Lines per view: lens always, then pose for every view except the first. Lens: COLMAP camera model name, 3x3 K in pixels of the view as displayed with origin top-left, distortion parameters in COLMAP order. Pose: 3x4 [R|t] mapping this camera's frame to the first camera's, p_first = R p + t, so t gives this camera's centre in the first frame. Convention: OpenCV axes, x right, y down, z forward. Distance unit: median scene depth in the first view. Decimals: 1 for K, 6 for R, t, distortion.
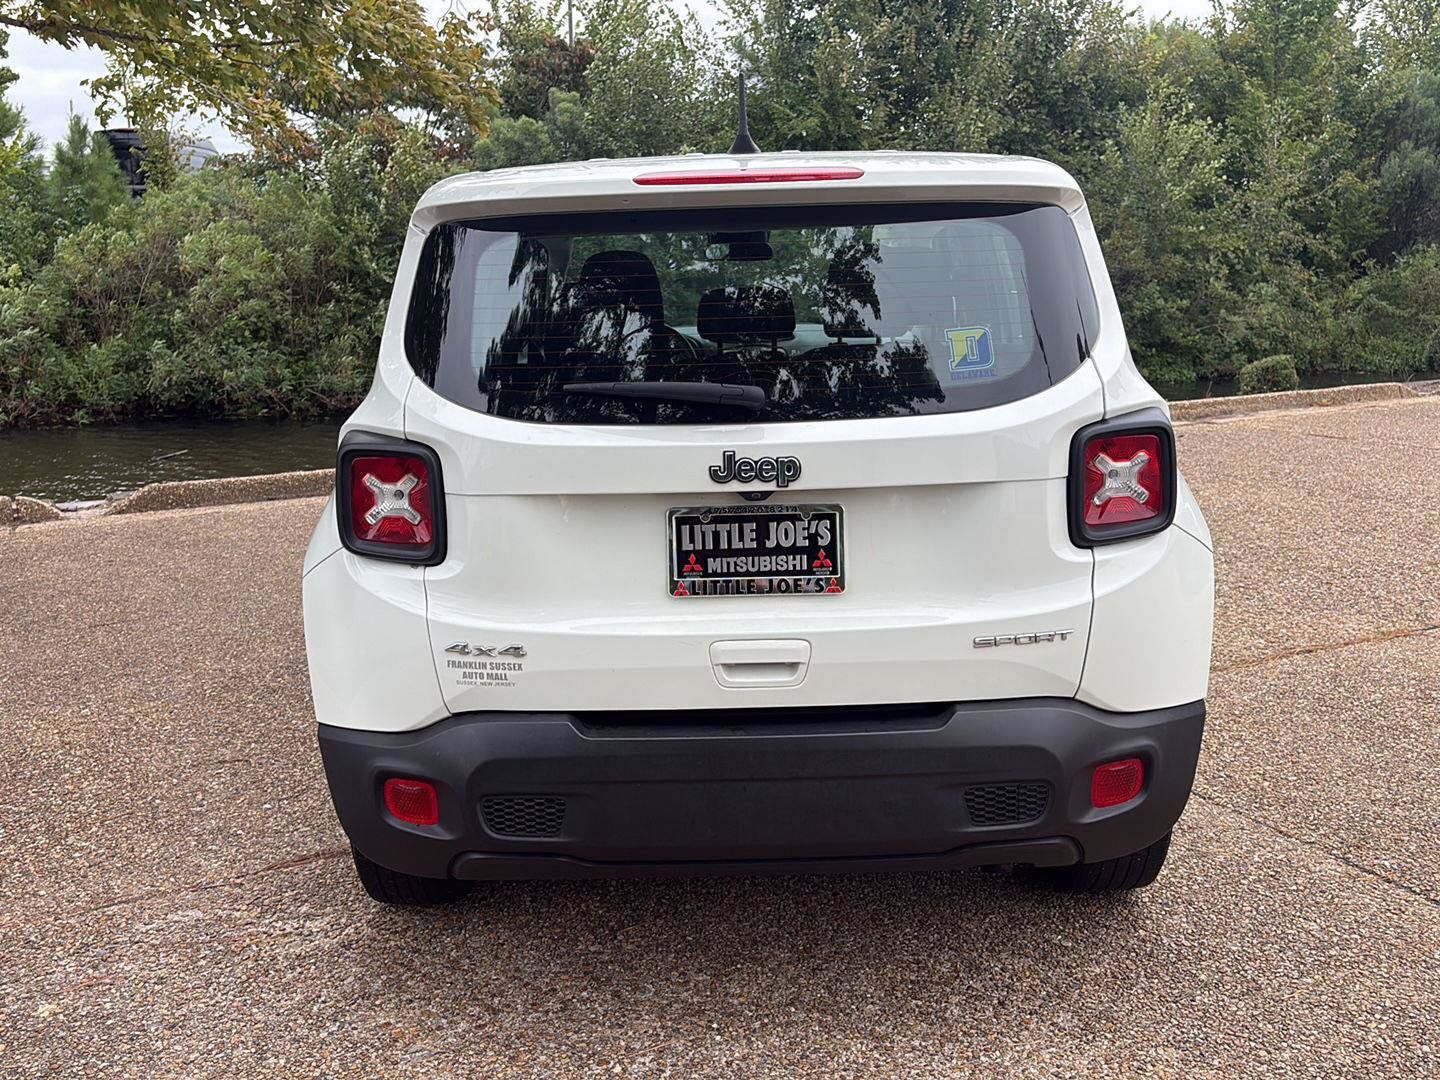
lens RADIAL K [[1385.6, 0, 721.7], [0, 1385.6, 547.0], [0, 0, 1]] dist [0.013066, 0.048118]
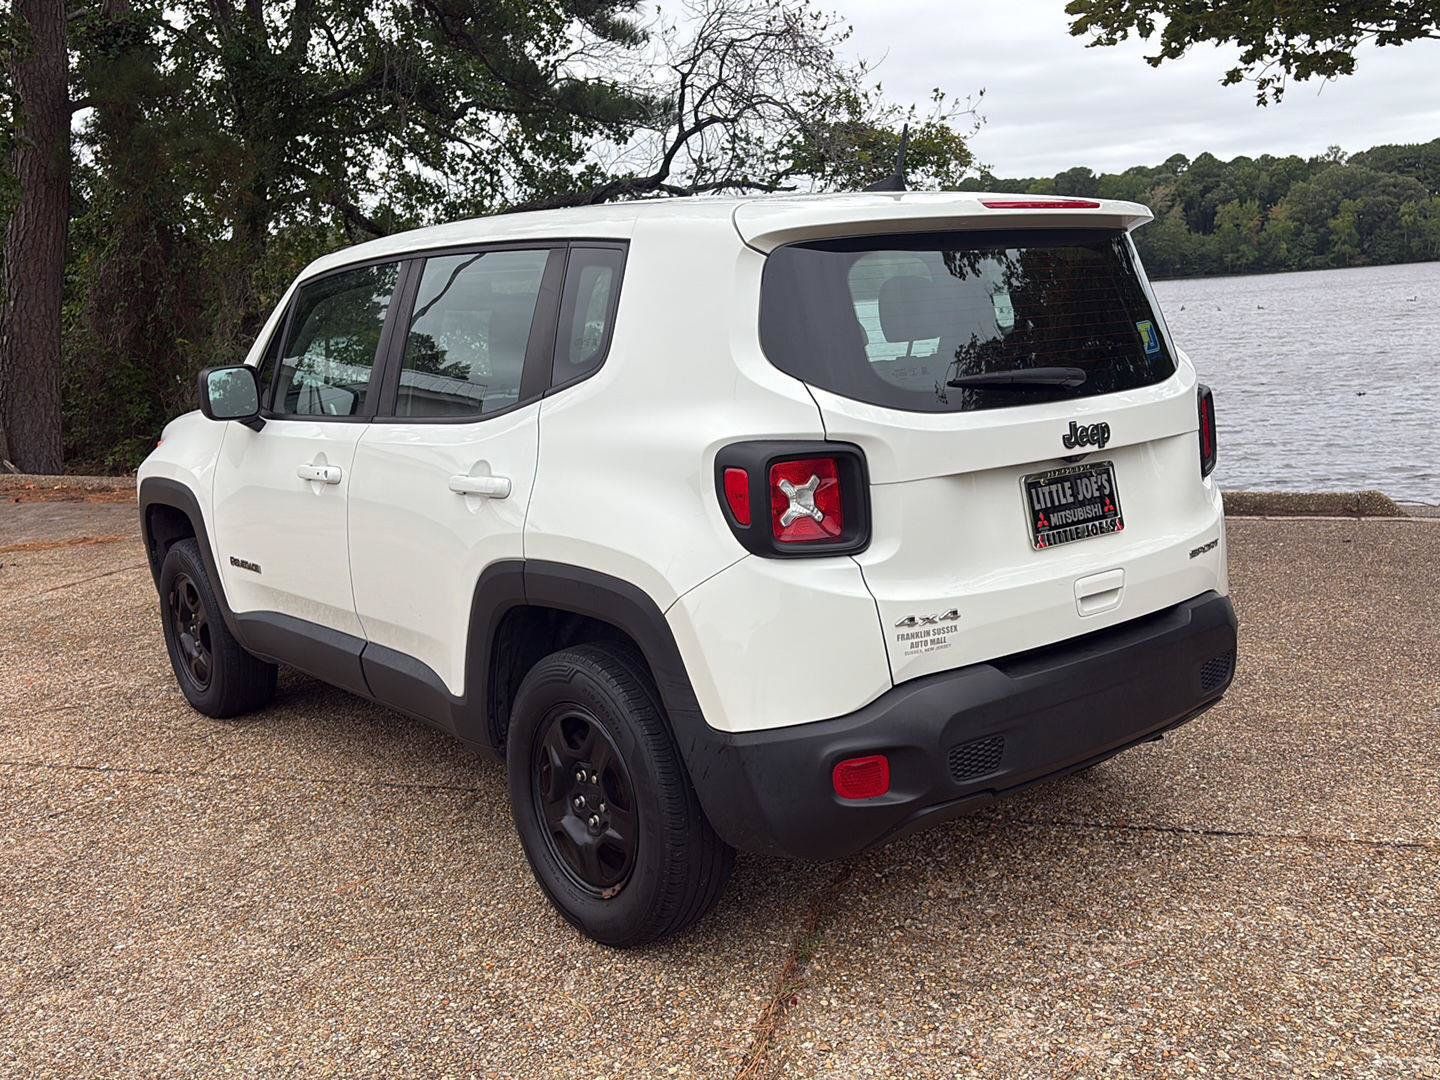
lens RADIAL K [[1392.2, 0, 720.0], [0, 1392.2, 540.0], [0, 0, 1]] dist [0.026235, 0.011827]
pose [[0.796176, -0.123913, 0.592241, -0.962260], [0.164735, 0.986222, -0.015117, 0.001183], [-0.582208, 0.109598, 0.805619, 0.188493]]
